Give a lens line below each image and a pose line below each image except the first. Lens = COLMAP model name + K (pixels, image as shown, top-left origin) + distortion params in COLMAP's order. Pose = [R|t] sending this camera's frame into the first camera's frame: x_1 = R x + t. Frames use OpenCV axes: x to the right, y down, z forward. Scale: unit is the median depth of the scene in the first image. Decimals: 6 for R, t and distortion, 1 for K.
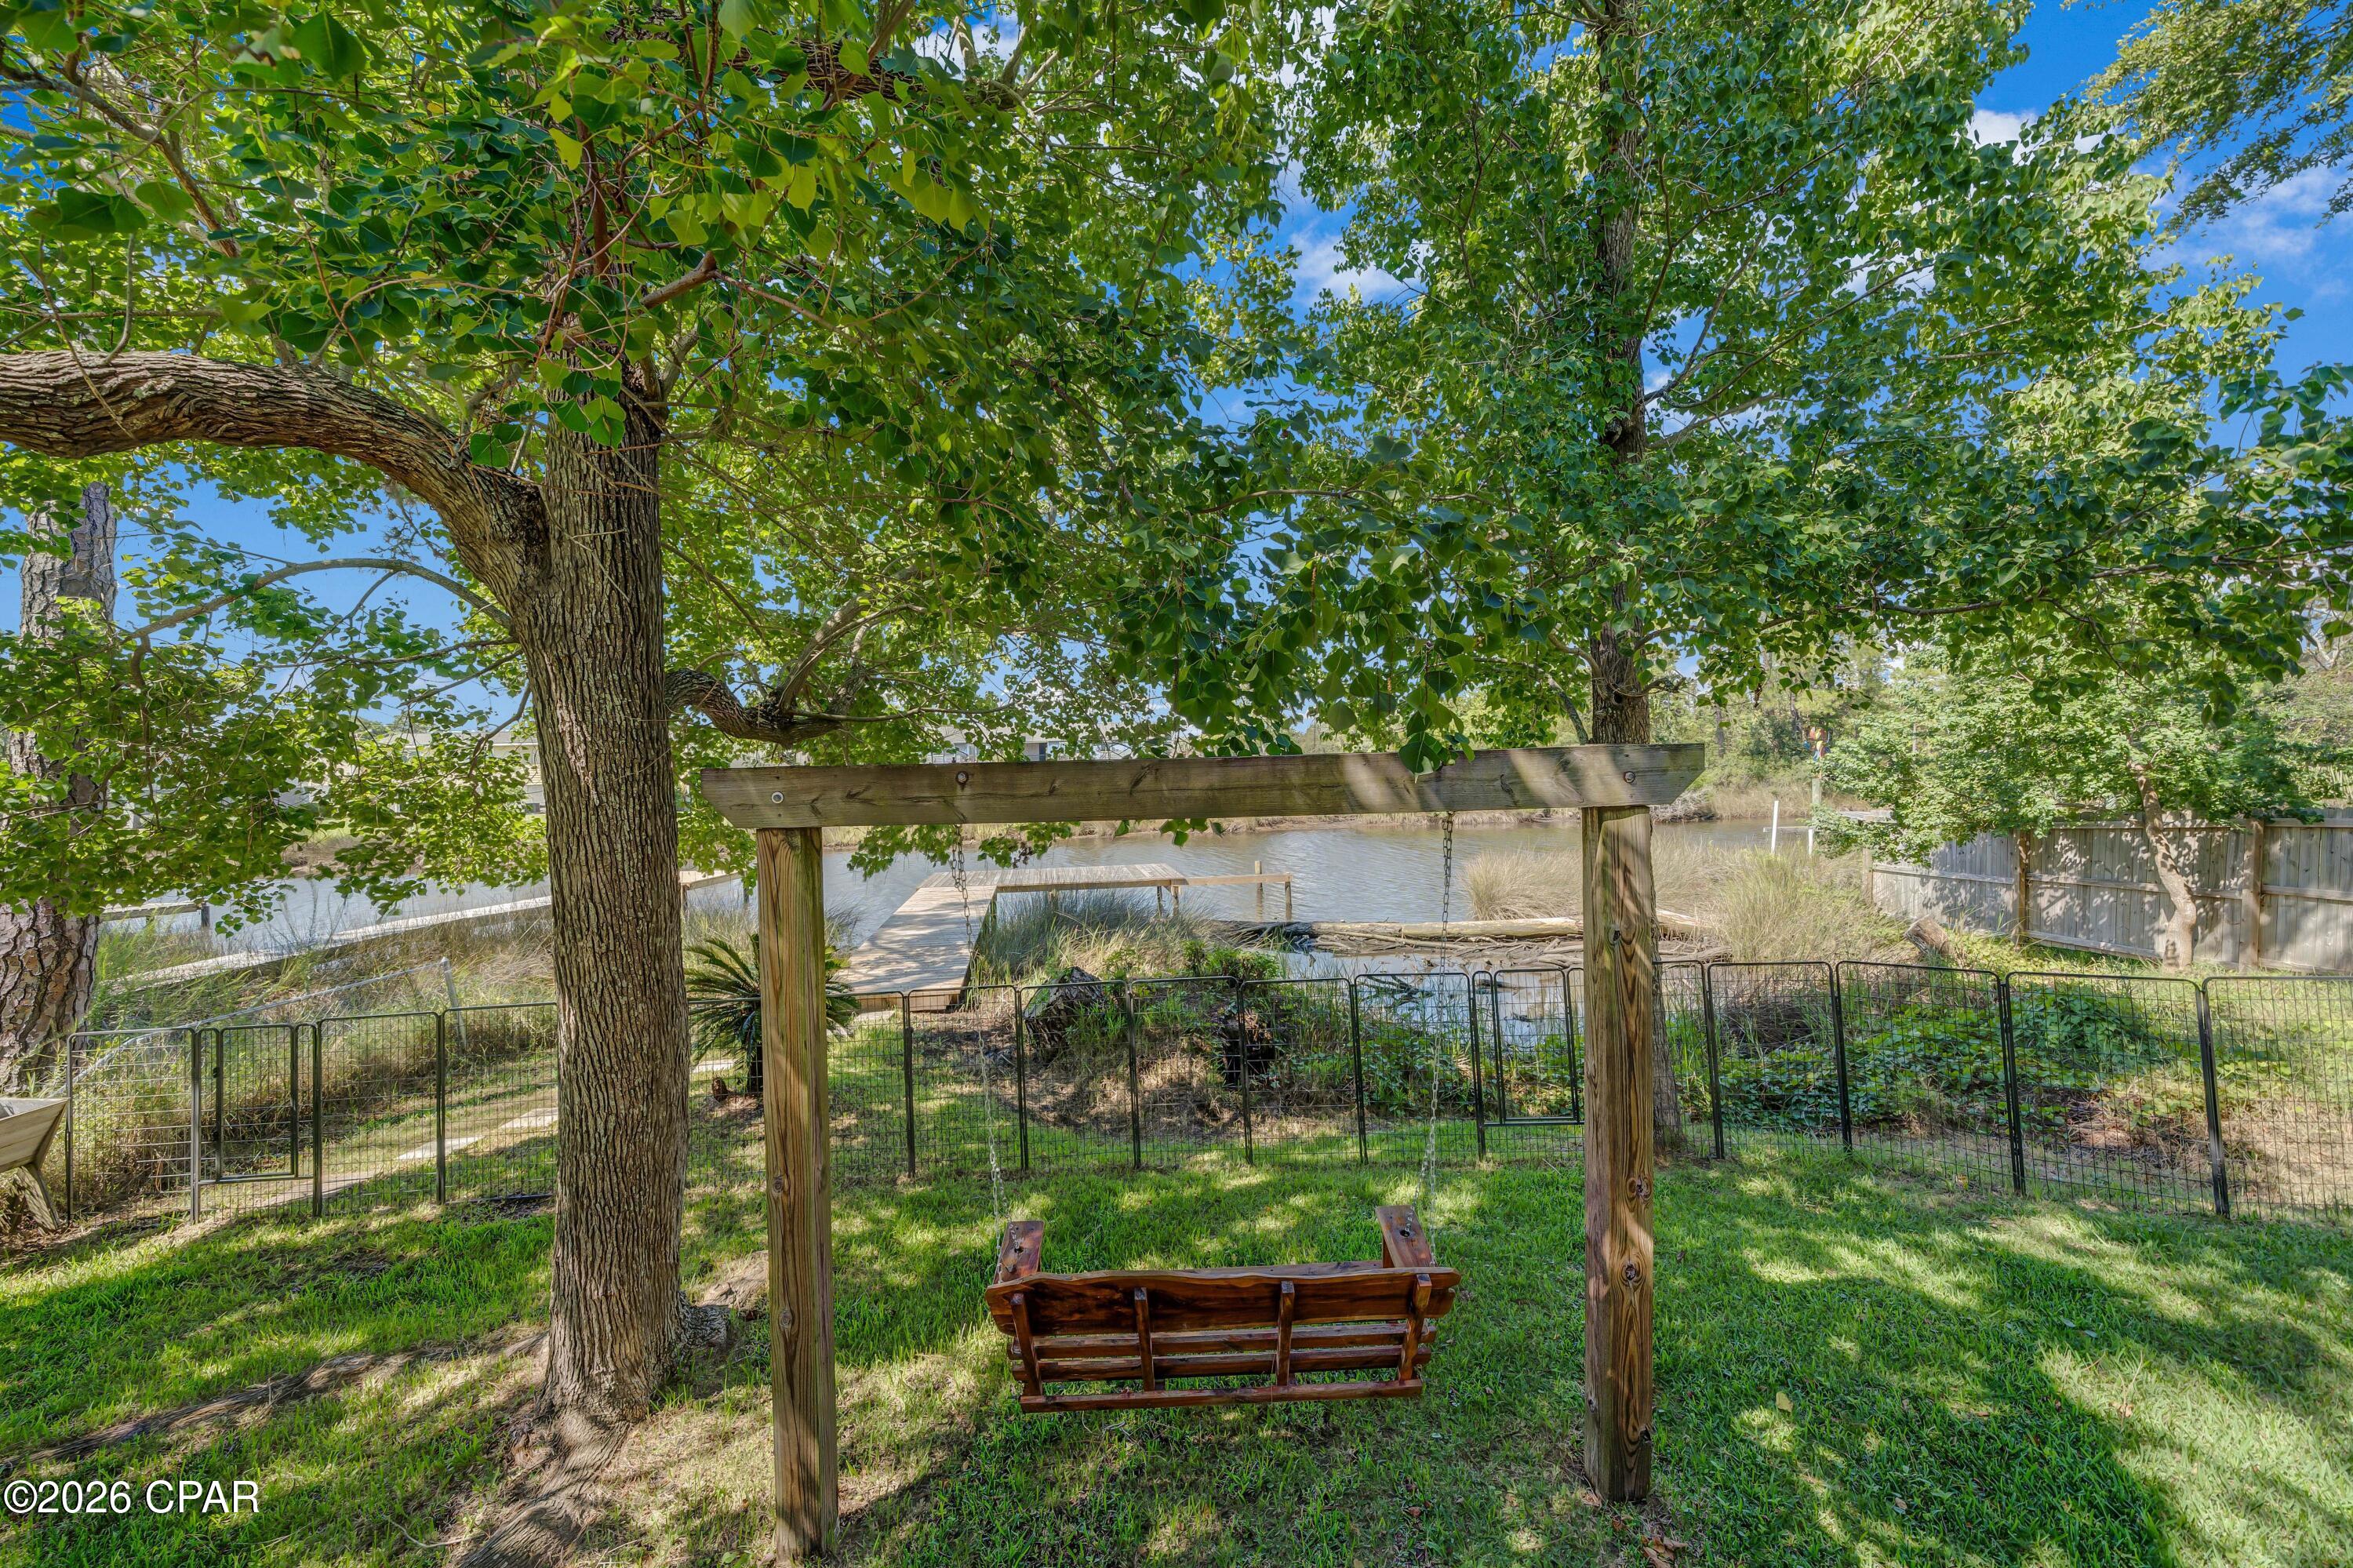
lens RADIAL K [[807.2, 0, 1175.4], [0, 807.2, 779.6], [0, 0, 1]] dist [0.000415, 0.000090]
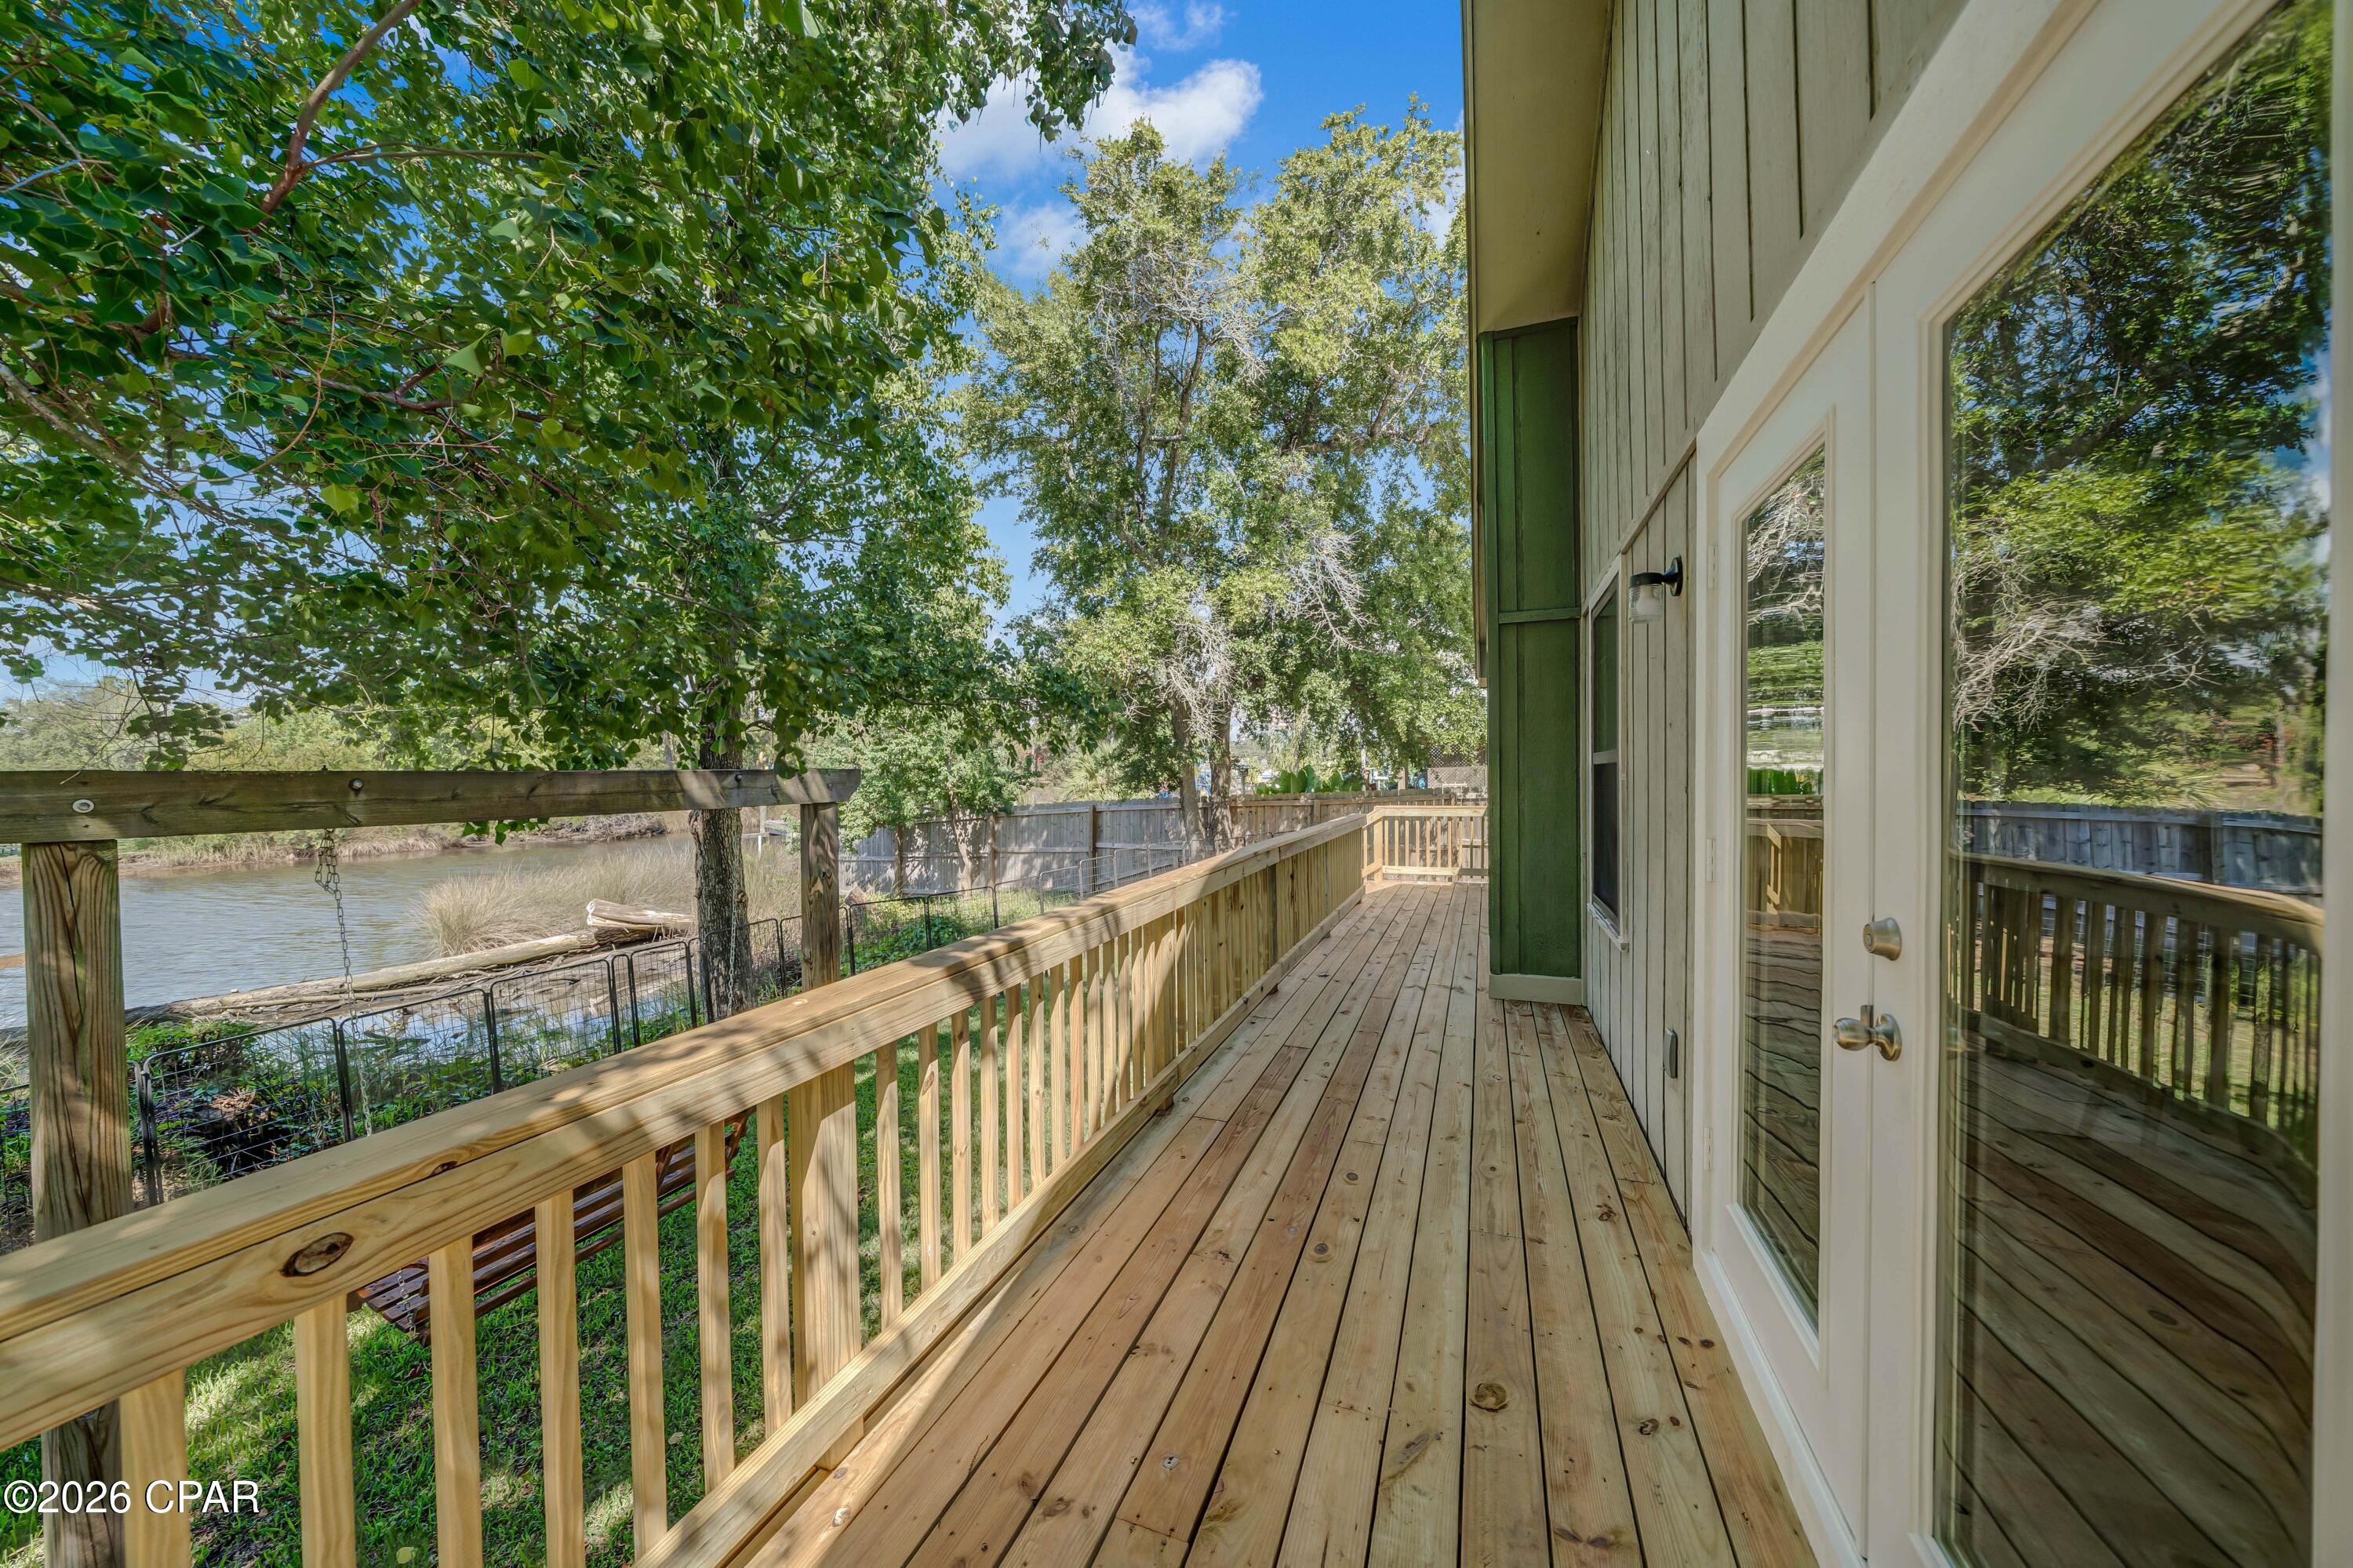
lens RADIAL K [[839.1, 0, 1176.5], [0, 839.1, 784.0], [0, 0, 1]] dist [0.000226, 0.000041]
pose [[0.386422, 0.007694, 0.922290, -0.275327], [0.007761, 0.999903, -0.011593, 0.005854], [-0.922289, 0.011638, 0.386325, -0.139372]]
